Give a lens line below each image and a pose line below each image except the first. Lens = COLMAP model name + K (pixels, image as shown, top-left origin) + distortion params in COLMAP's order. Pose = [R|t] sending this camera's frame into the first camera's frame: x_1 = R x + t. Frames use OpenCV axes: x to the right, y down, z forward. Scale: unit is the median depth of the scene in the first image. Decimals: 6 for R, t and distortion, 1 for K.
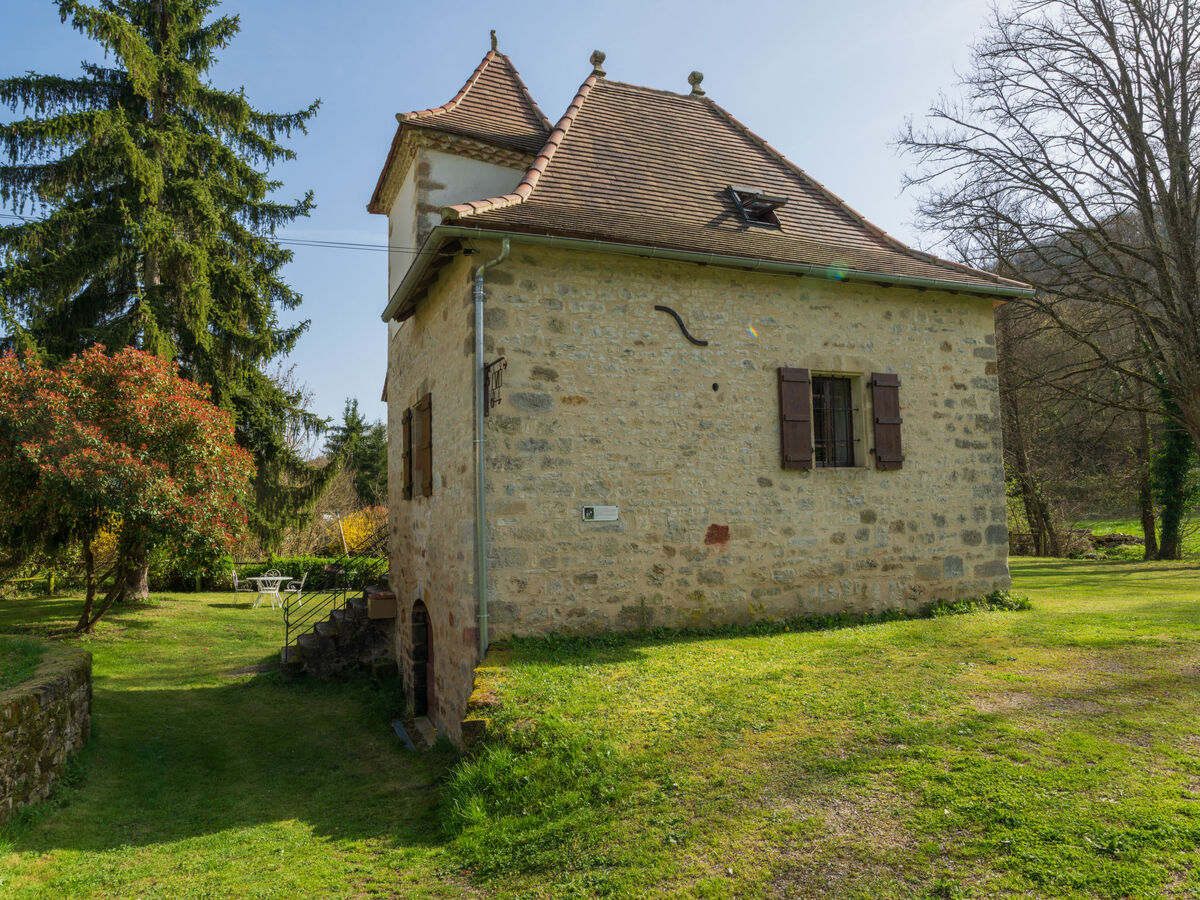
lens RADIAL K [[736.4, 0, 640.6], [0, 736.4, 460.9], [0, 0, 1]] dist [-0.006983, 0.001059]
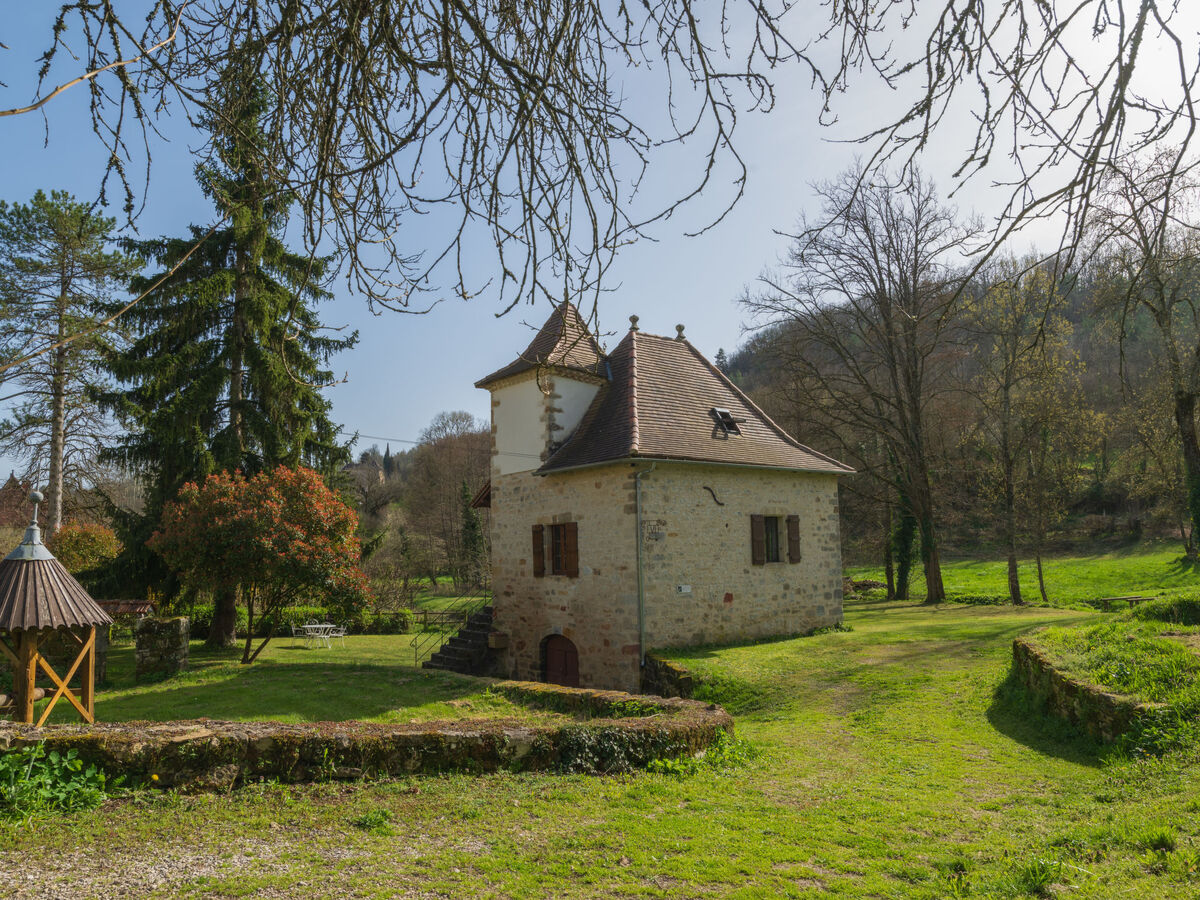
lens RADIAL K [[853.0, 0, 600.0], [0, 853.0, 450.0], [0, 0, 1]] dist [-0.005177, 0.004970]
pose [[0.954961, 0.037114, 0.294400, -0.838041], [-0.027006, 0.998900, -0.038329, -0.186012], [-0.295499, 0.028652, 0.954913, -1.042460]]
